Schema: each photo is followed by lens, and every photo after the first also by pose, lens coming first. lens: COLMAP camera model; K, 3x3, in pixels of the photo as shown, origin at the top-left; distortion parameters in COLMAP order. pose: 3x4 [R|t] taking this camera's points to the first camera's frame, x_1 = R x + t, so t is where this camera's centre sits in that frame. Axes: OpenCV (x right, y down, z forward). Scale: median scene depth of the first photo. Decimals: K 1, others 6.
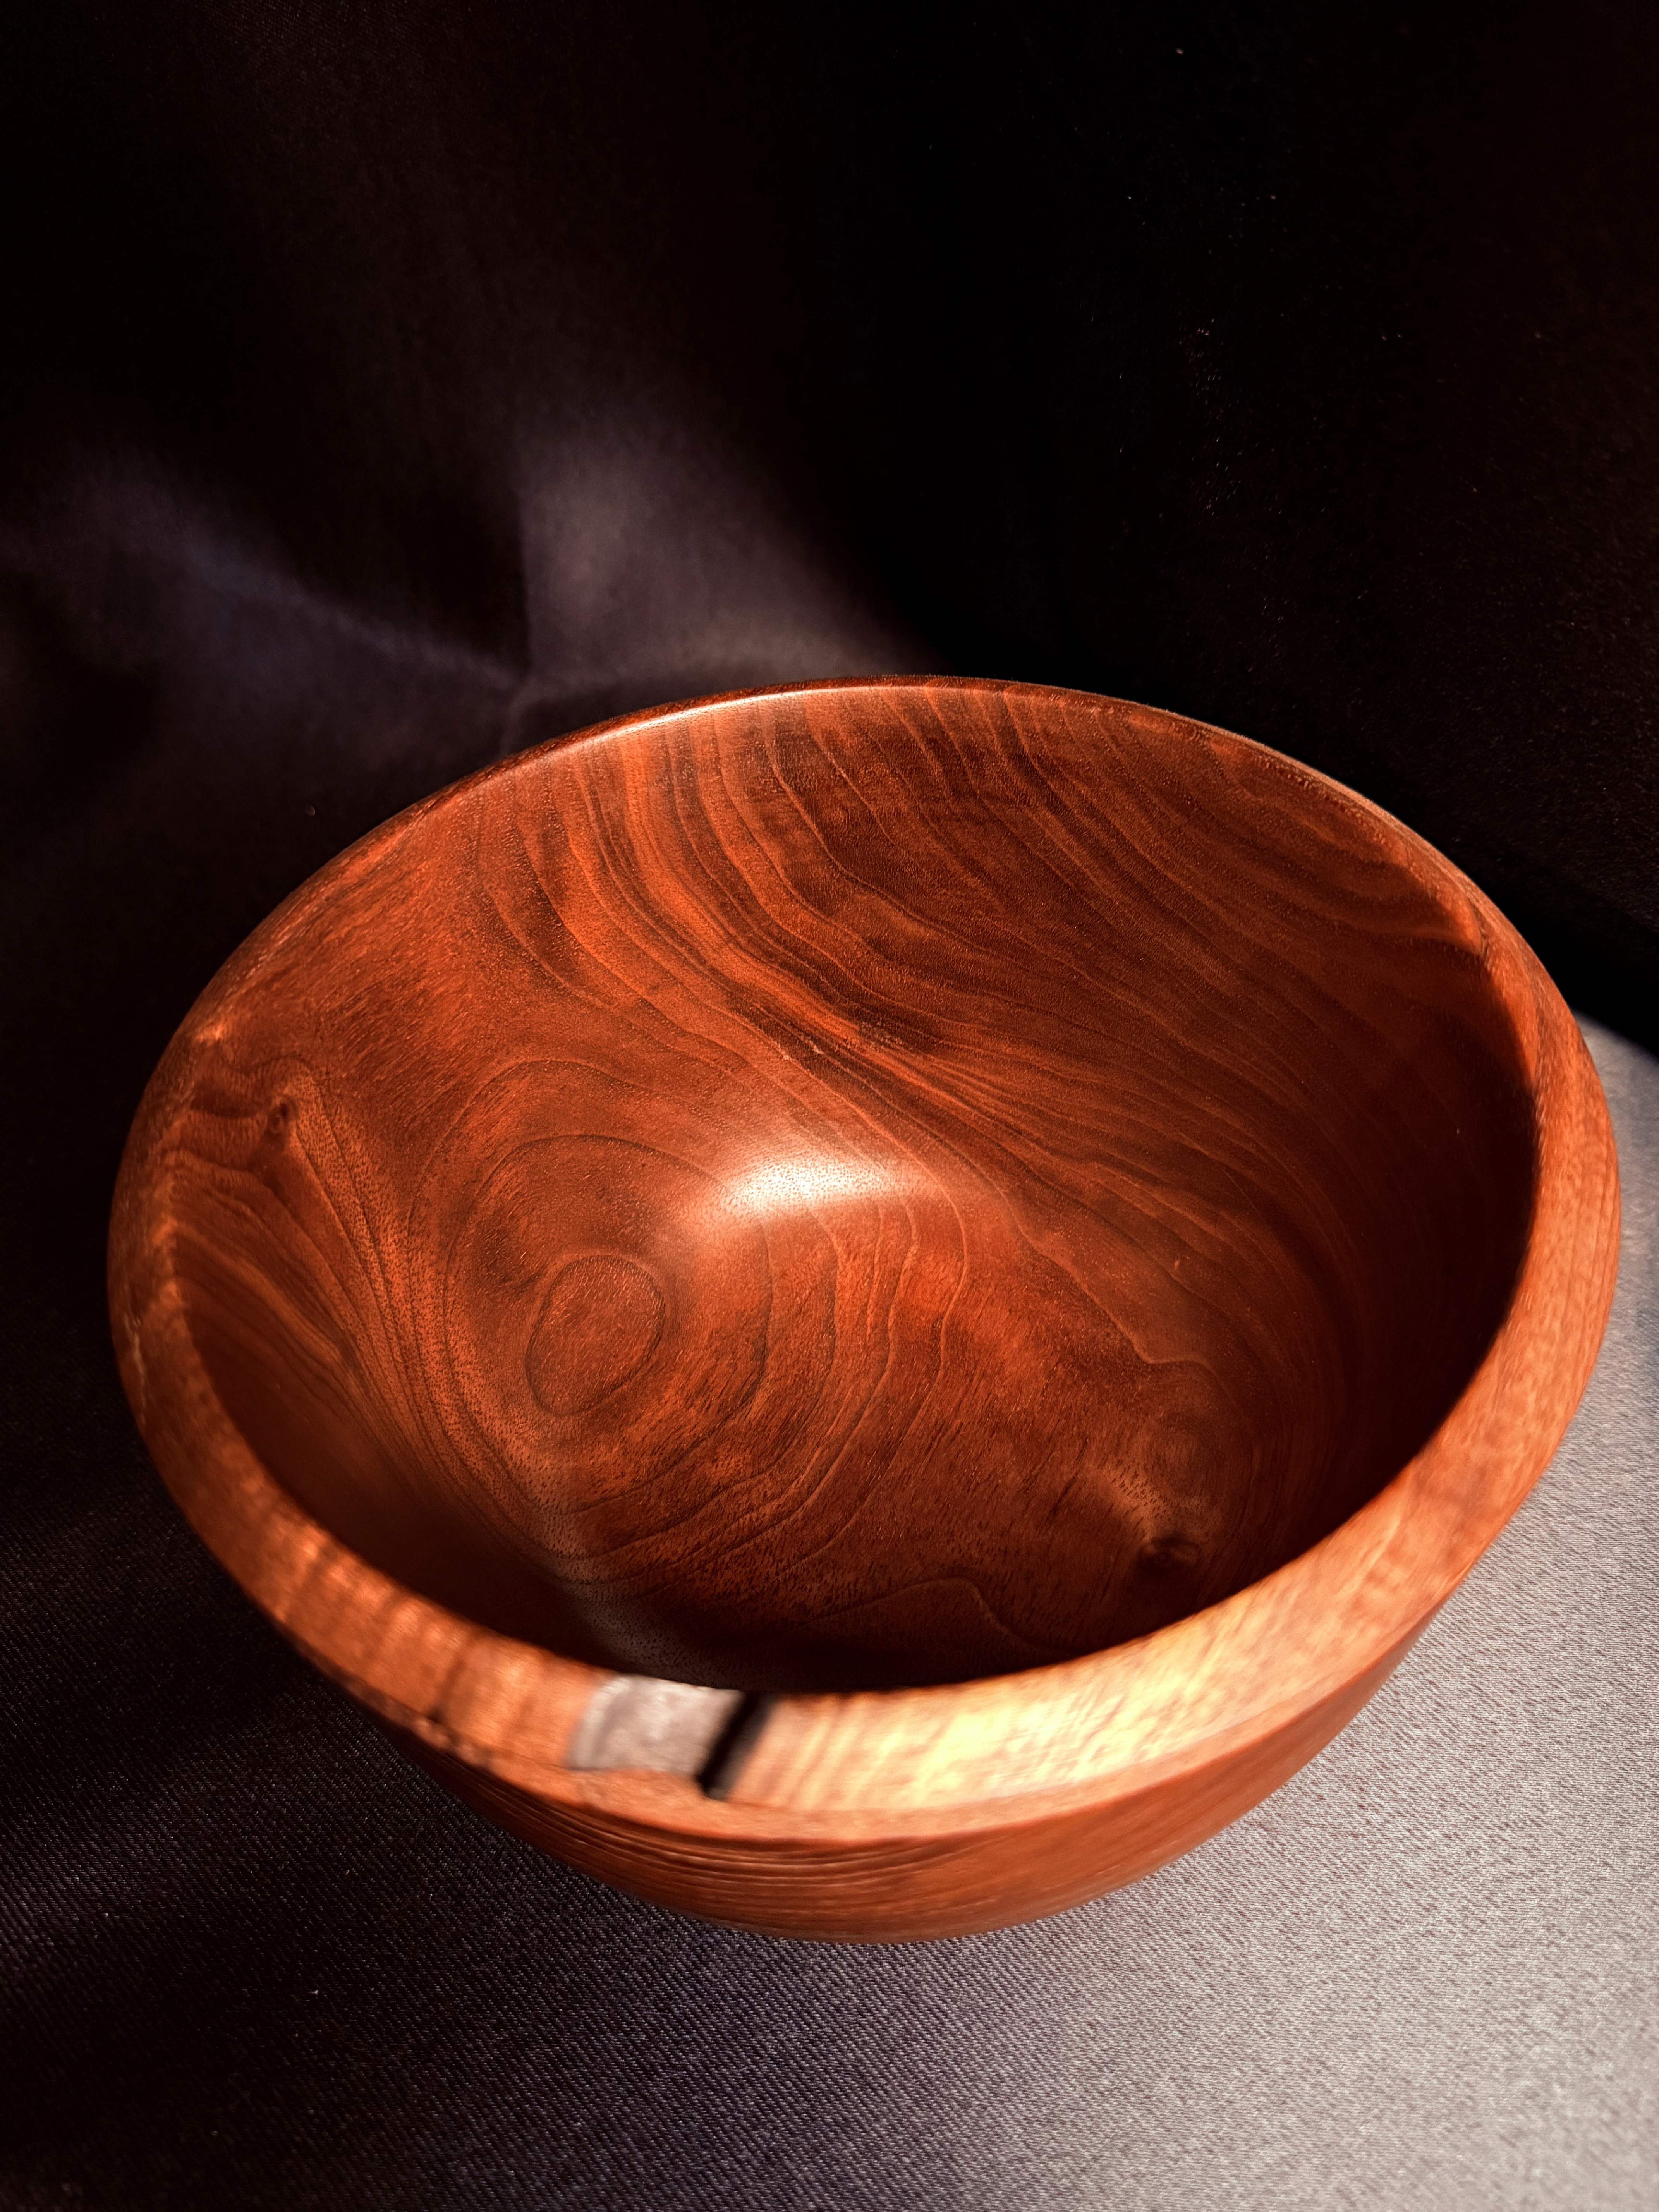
lens RADIAL K [[1712.8, 0, 813.6], [0, 1712.8, 1085.4], [0, 0, 1]] dist [0.033819, -0.069081]
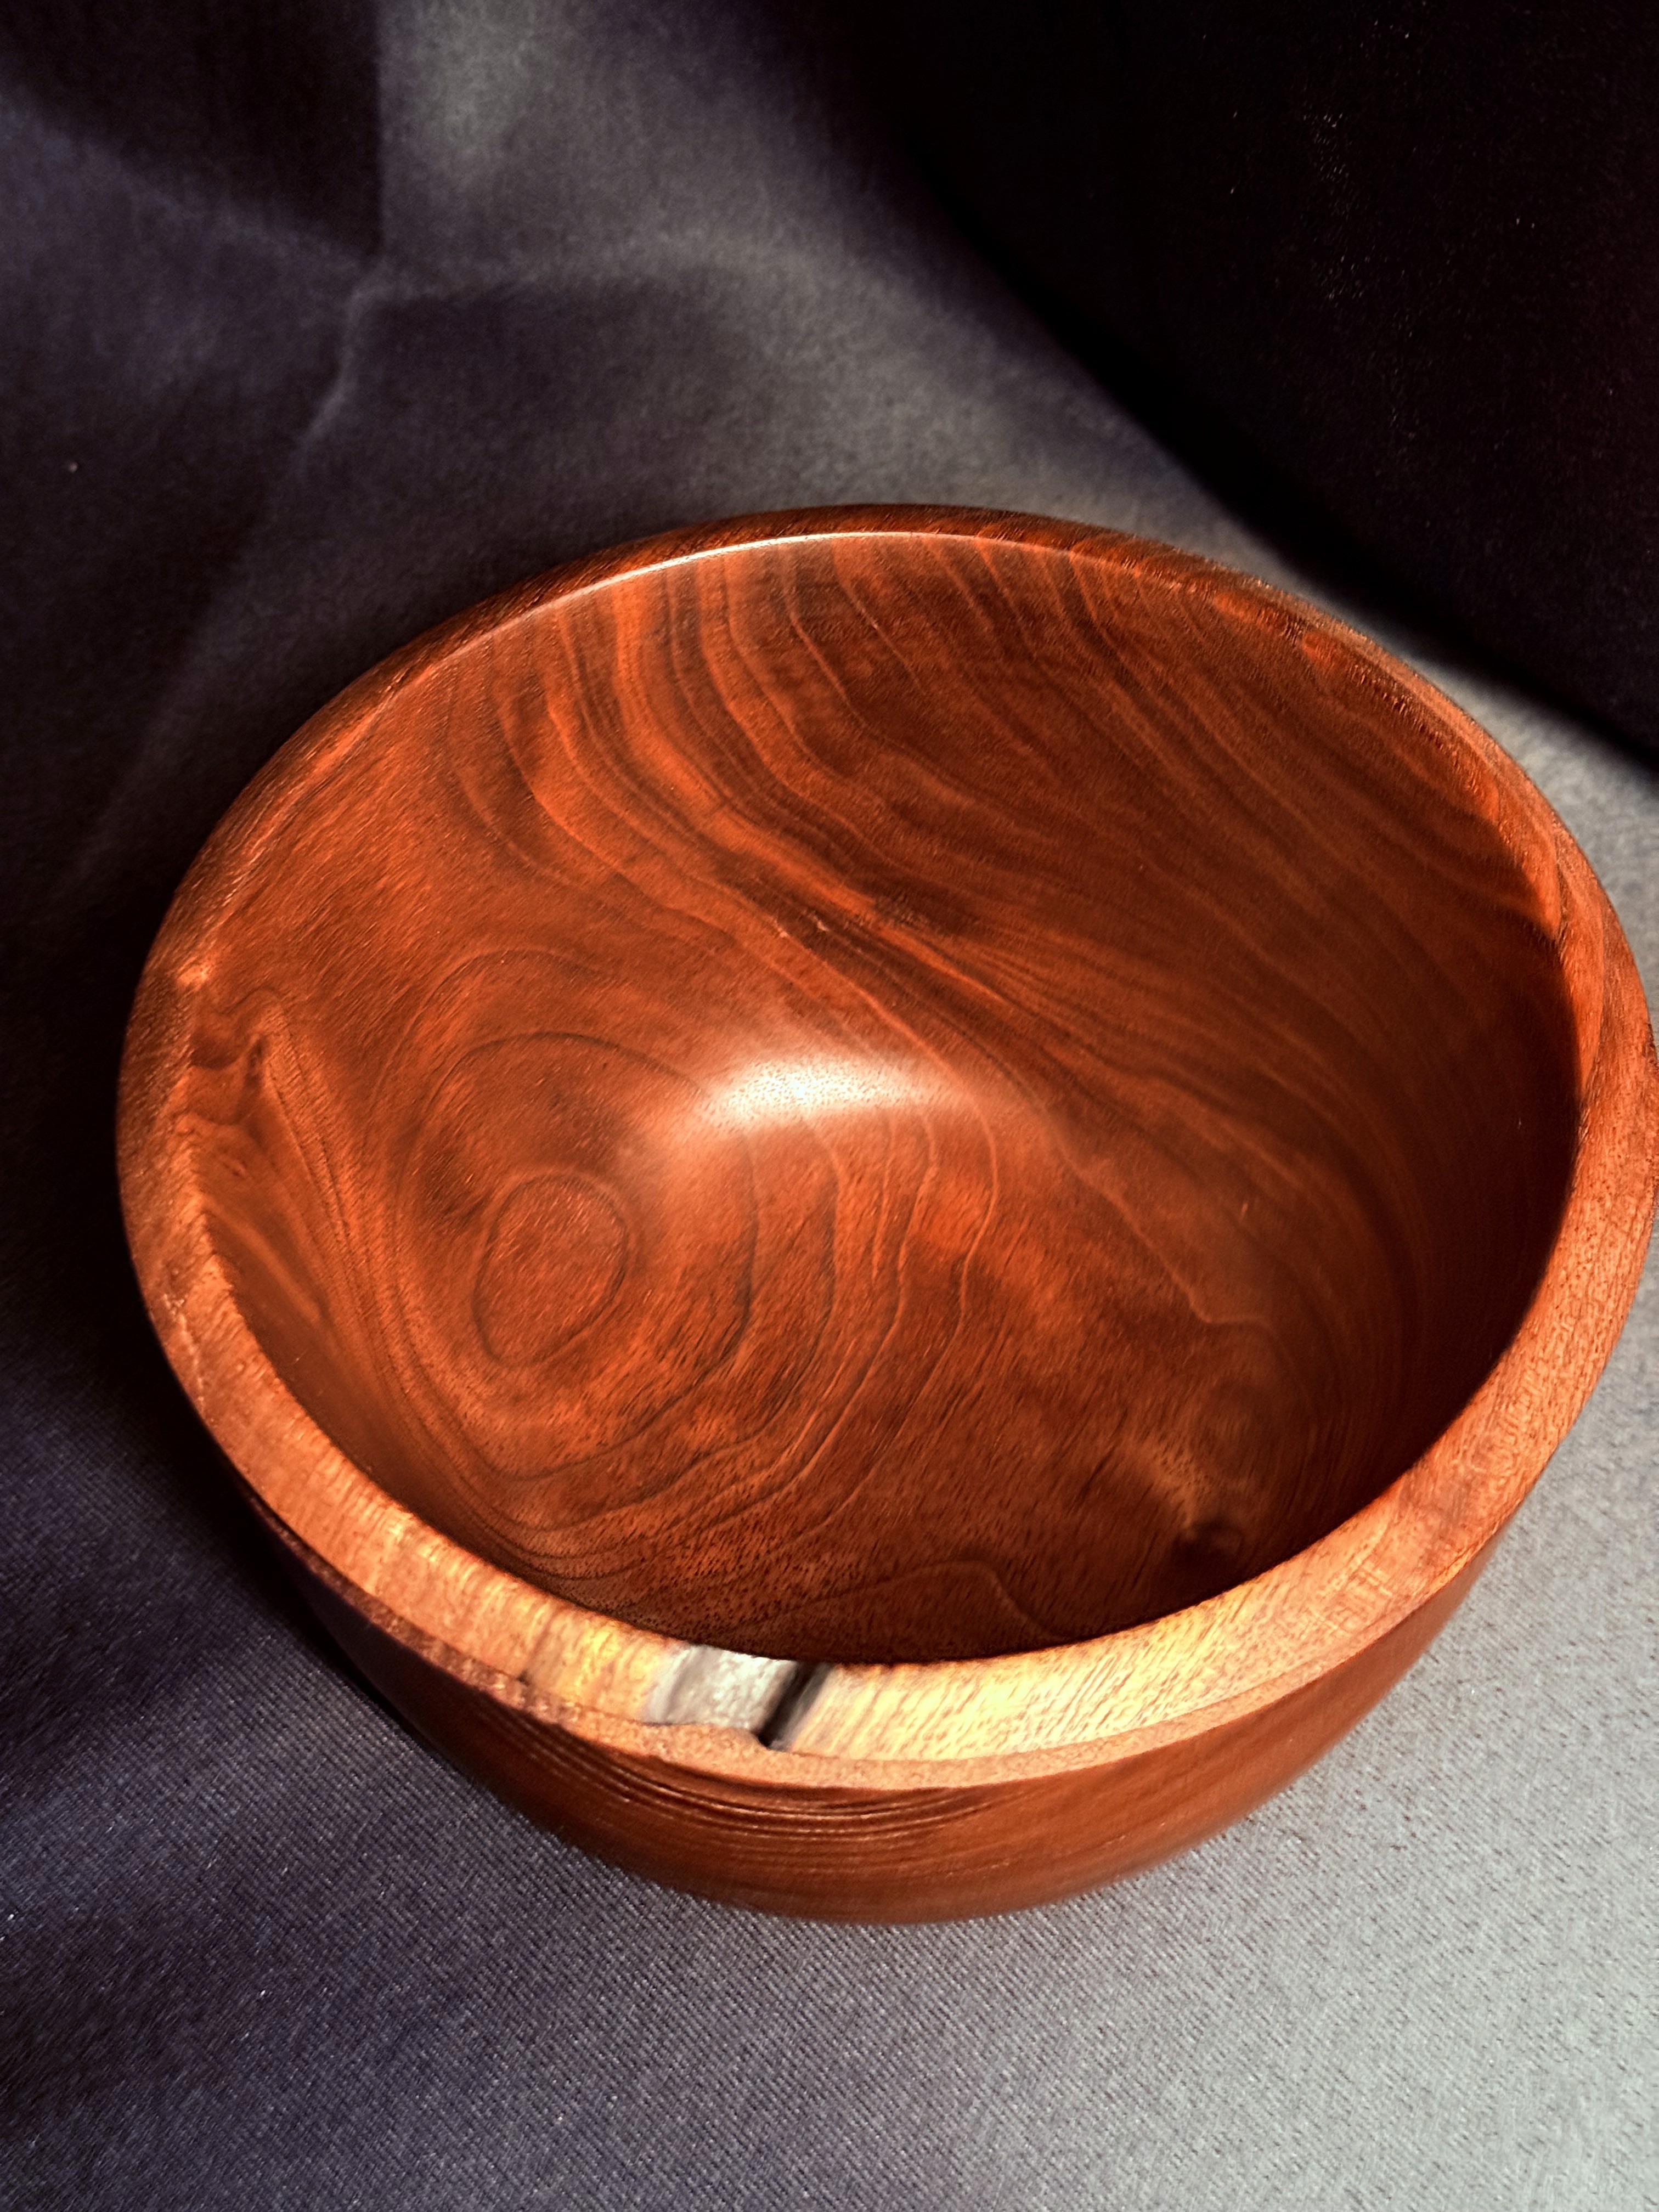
lens RADIAL K [[3088.3, 0, 819.3], [0, 3088.3, 1110.0], [0, 0, 1]] dist [0.132759, 0.000000]
pose [[0.998789, 0.027115, 0.041052, -0.071287], [-0.032552, 0.989876, 0.138154, -0.171493], [-0.036891, -0.139323, 0.989560, -0.575947]]
